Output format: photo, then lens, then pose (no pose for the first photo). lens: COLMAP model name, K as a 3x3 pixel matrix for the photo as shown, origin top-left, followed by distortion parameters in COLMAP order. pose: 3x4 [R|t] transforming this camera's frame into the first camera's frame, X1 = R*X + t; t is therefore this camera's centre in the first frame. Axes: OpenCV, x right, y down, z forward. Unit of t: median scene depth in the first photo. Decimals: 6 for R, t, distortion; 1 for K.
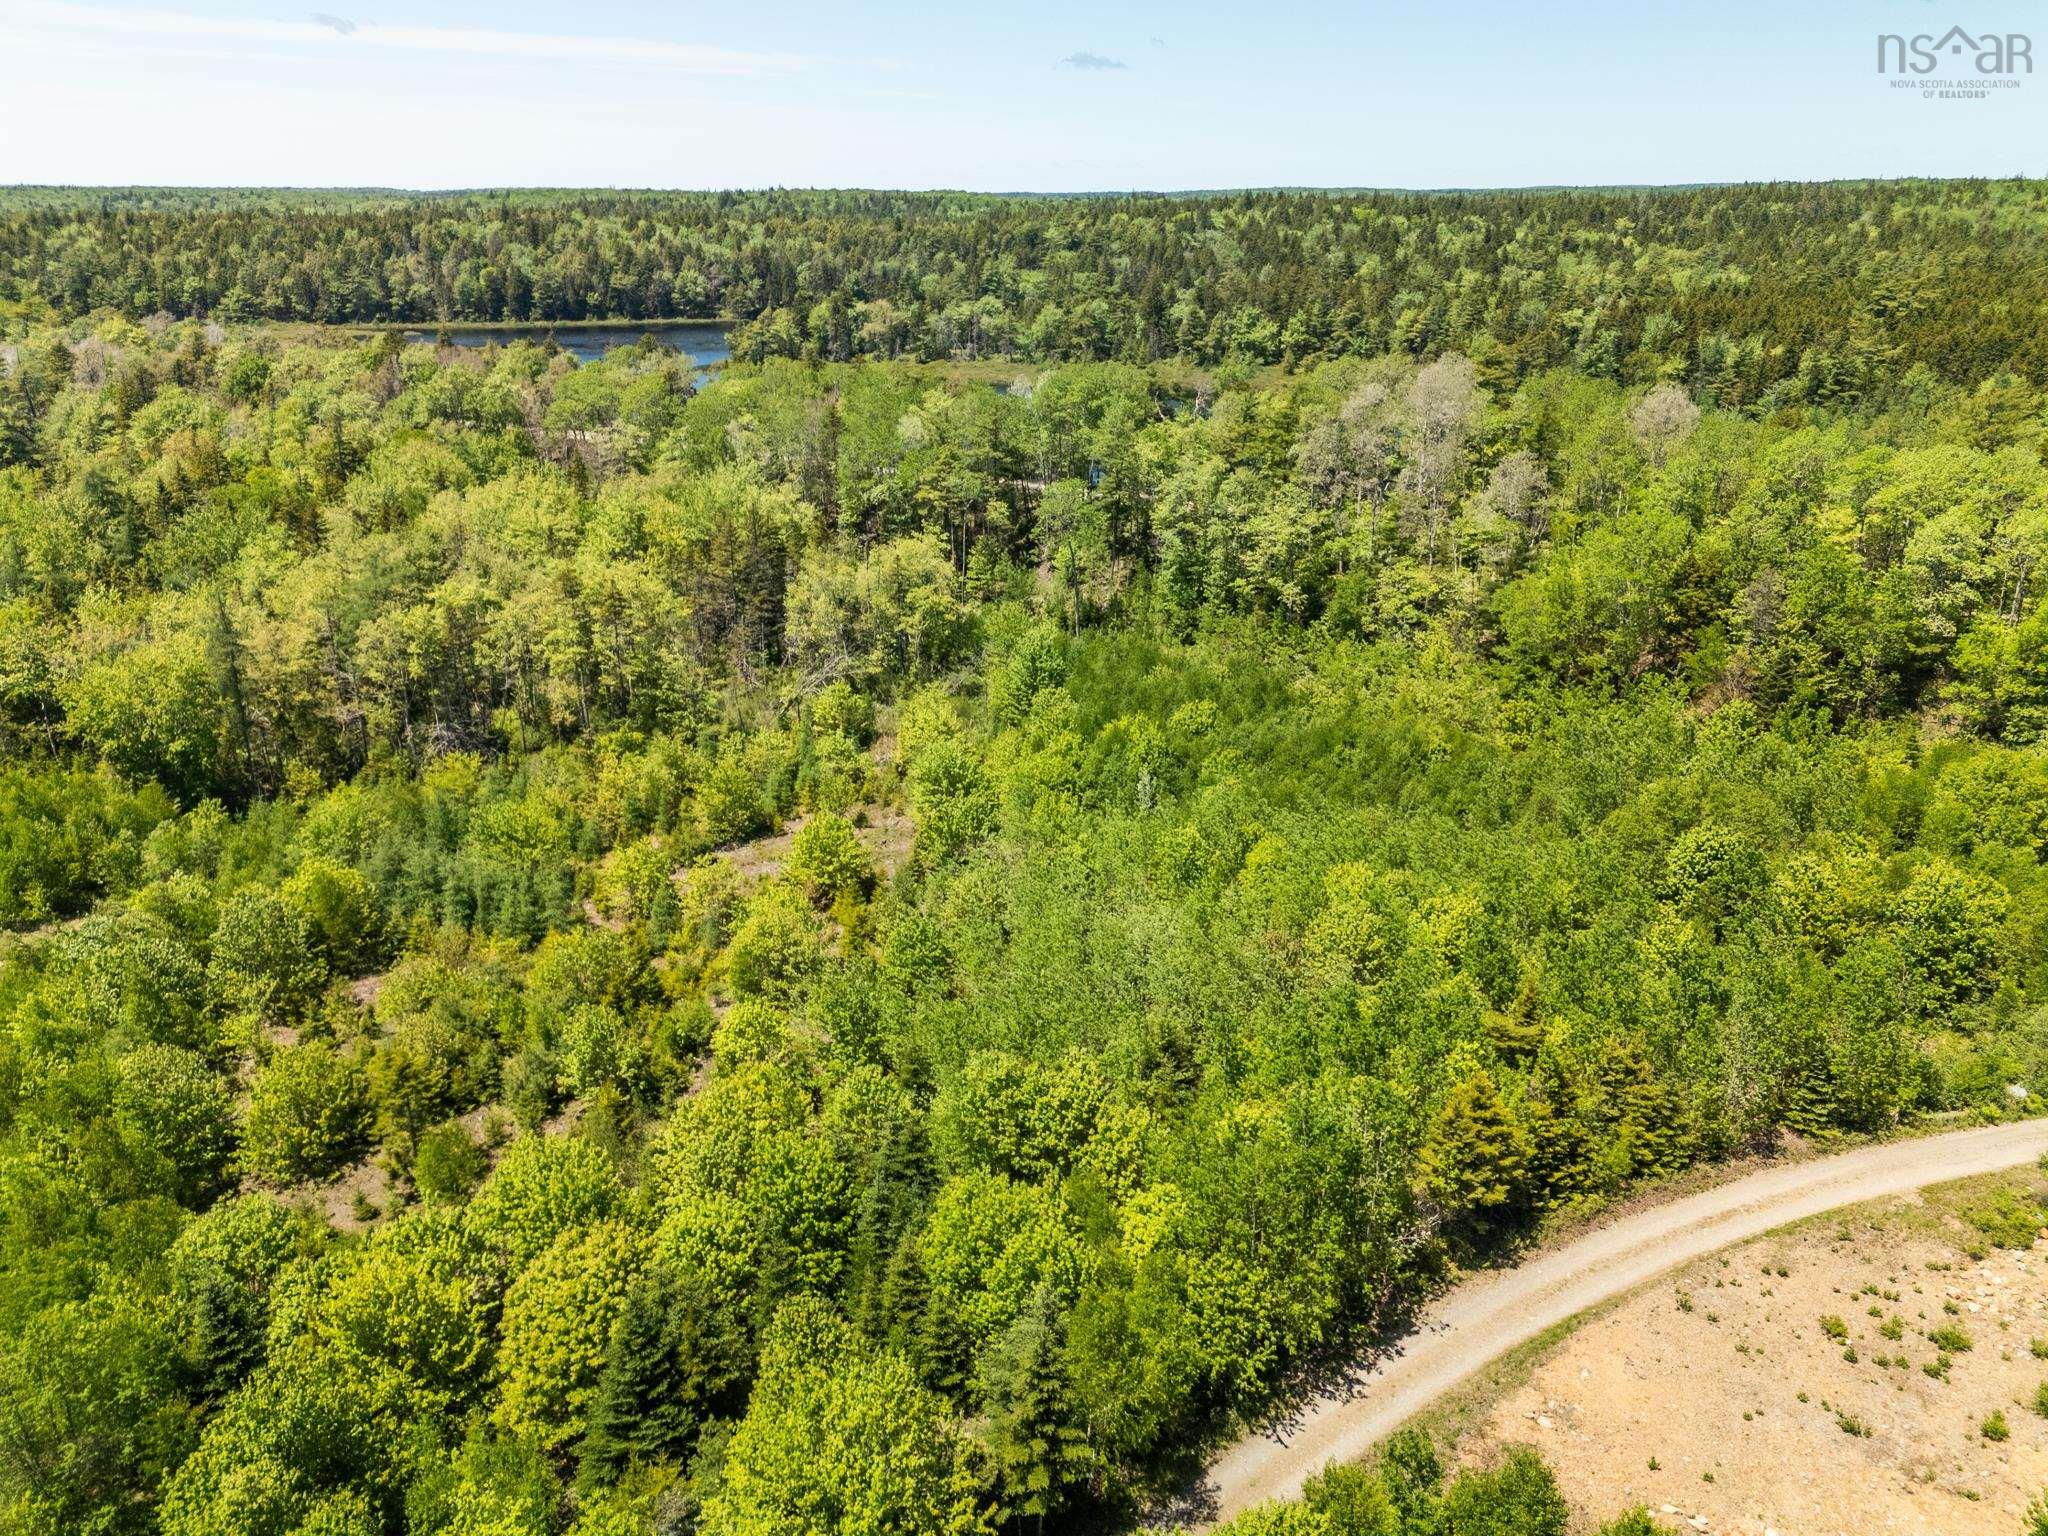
lens RADIAL K [[1501.0, 0, 1020.6], [0, 1501.0, 763.4], [0, 0, 1]] dist [0.050592, -0.003780]
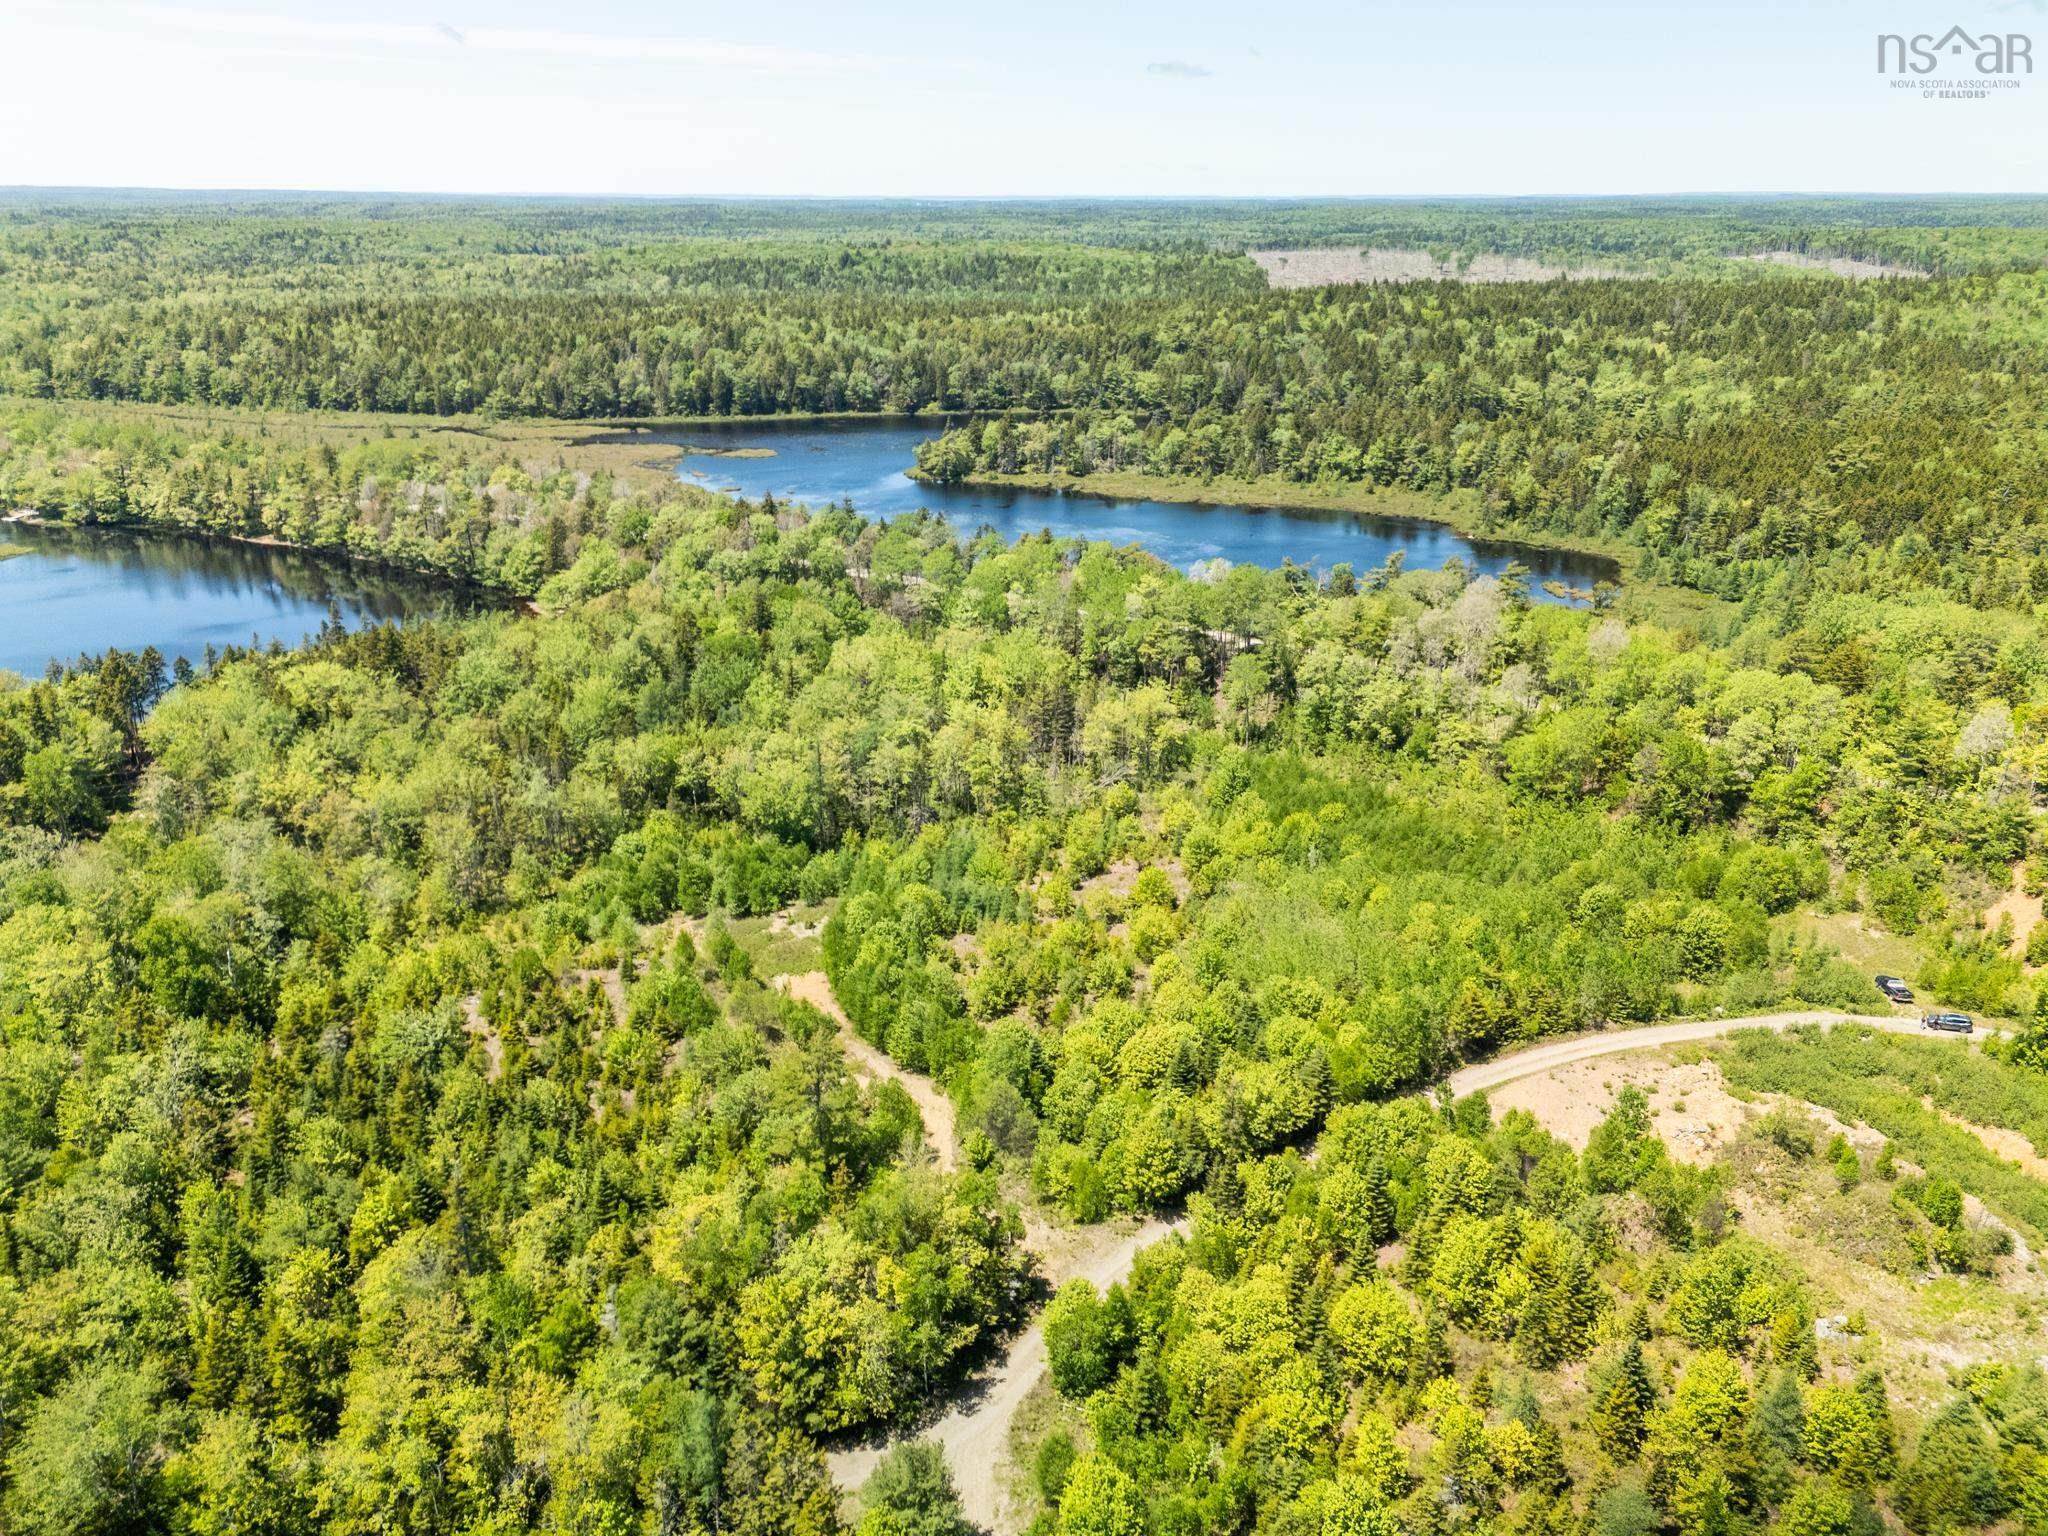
lens RADIAL K [[1497.1, 0, 1024.0], [0, 1497.1, 755.9], [0, 0, 1]] dist [0.080192, -0.066866]
pose [[0.999266, 0.018761, -0.033393, -0.061042], [-0.018956, 0.999805, -0.005544, -0.025398], [0.033283, 0.006173, 0.999427, -0.253103]]
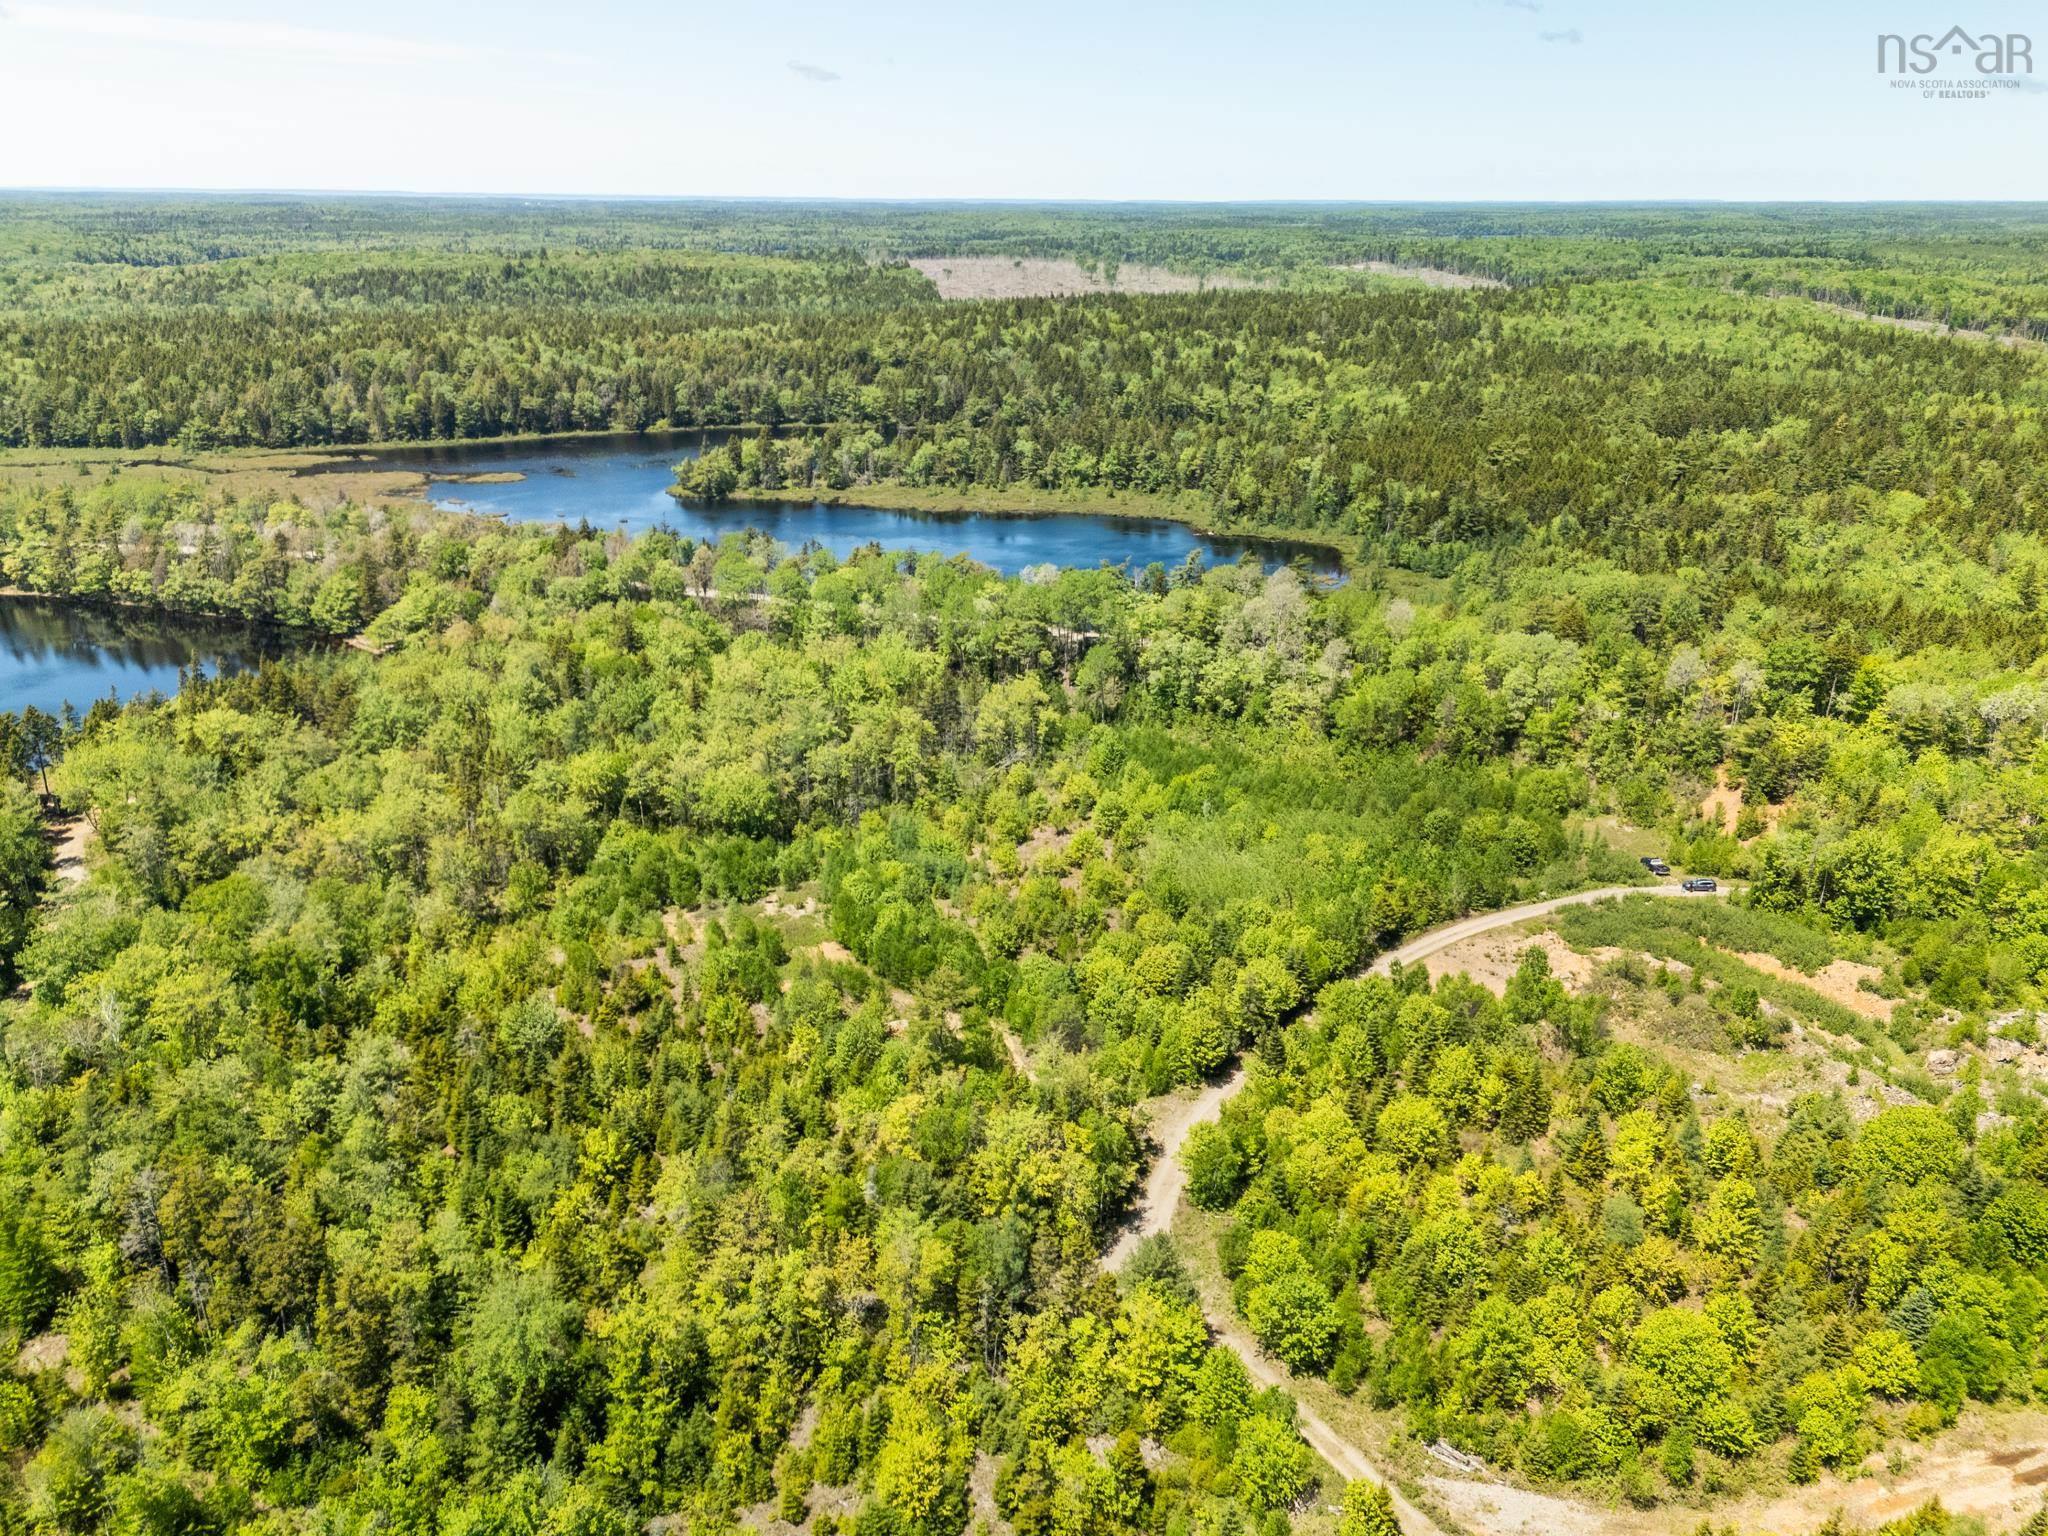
lens RADIAL K [[1490.5, 0, 1024.0], [0, 1490.5, 768.0], [0, 0, 1]] dist [0.082705, -0.072168]
pose [[0.980276, -0.061035, 0.187973, -0.167585], [0.060935, 0.998122, 0.006313, -0.020723], [-0.188005, 0.005266, 0.982154, -0.324486]]
